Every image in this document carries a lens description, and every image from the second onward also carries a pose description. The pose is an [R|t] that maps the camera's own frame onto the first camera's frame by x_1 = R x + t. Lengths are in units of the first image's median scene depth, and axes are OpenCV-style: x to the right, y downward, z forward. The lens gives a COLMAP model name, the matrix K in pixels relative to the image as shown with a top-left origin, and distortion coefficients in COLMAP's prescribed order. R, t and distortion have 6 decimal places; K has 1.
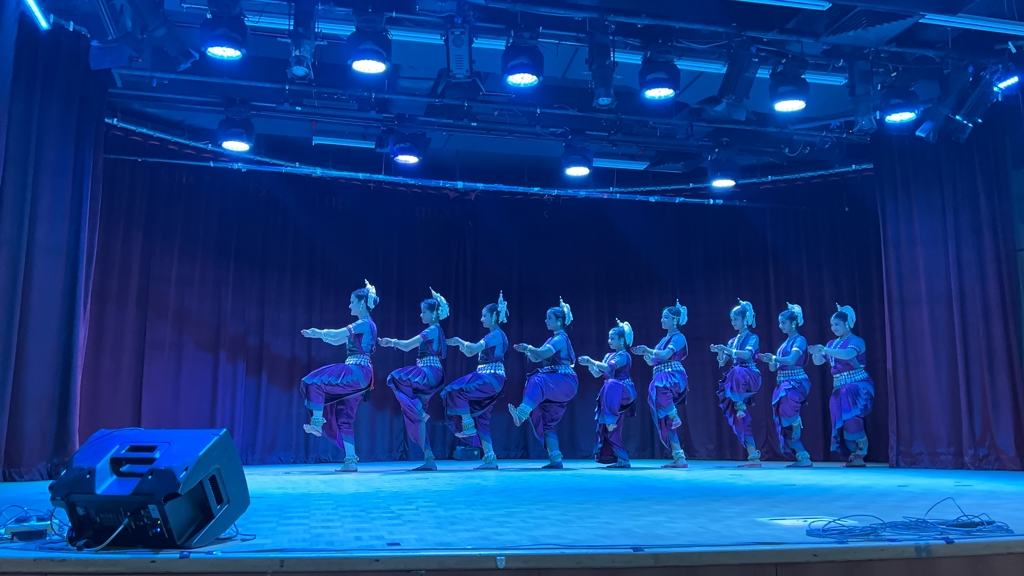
lens RADIAL K [[849.2, 0, 510.2], [0, 849.2, 293.2], [0, 0, 1]] dist [0.052506, -0.039831]
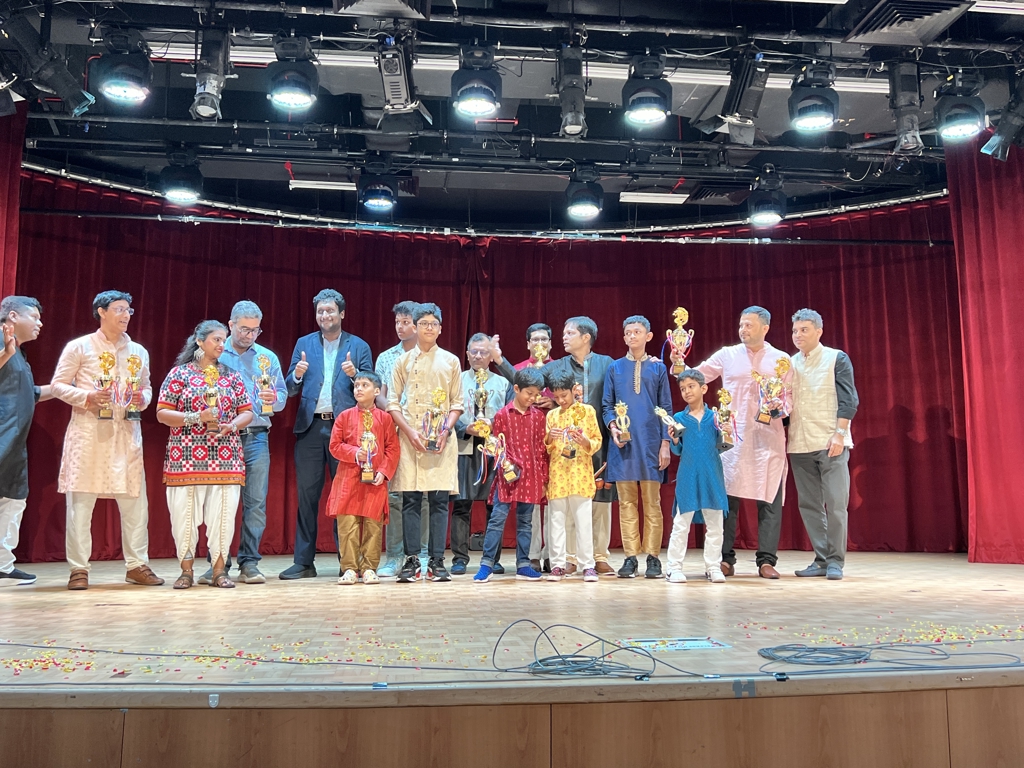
lens RADIAL K [[991.0, 0, 524.0], [0, 991.0, 386.3], [0, 0, 1]] dist [0.029830, 0.000000]
pose [[0.994144, -0.016592, -0.106779, 0.126726], [0.020875, 0.999016, 0.039120, -0.010182], [0.106025, -0.041120, 0.993513, 0.015395]]
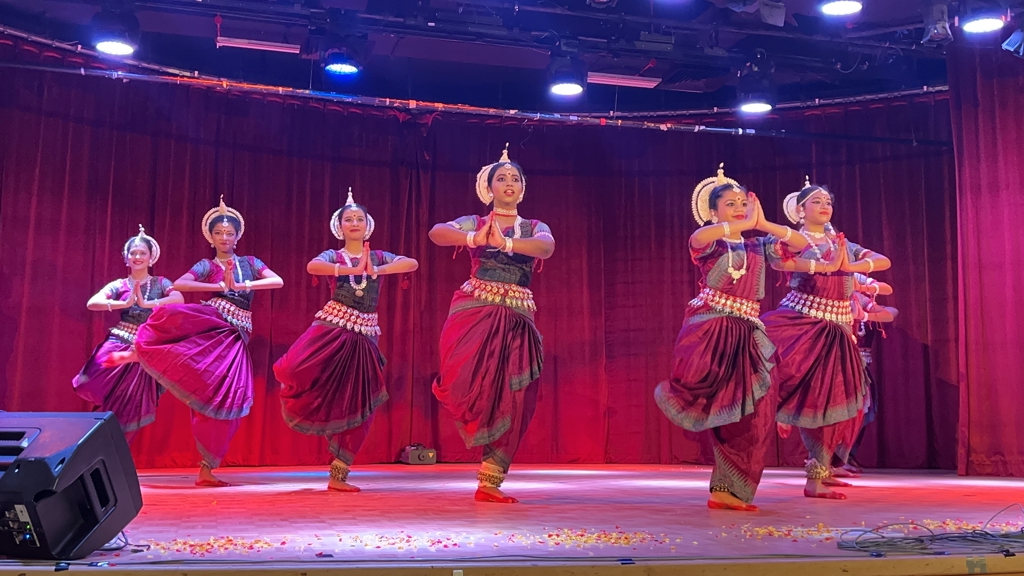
lens RADIAL K [[1127.1, 0, 511.2], [0, 1127.1, 294.4], [0, 0, 1]] dist [0.036964, 0.000000]
pose [[0.999525, 0.010114, 0.029124, 0.001717], [-0.011262, 0.999154, 0.039545, 0.001511], [-0.028699, -0.039854, 0.998793, -0.018355]]
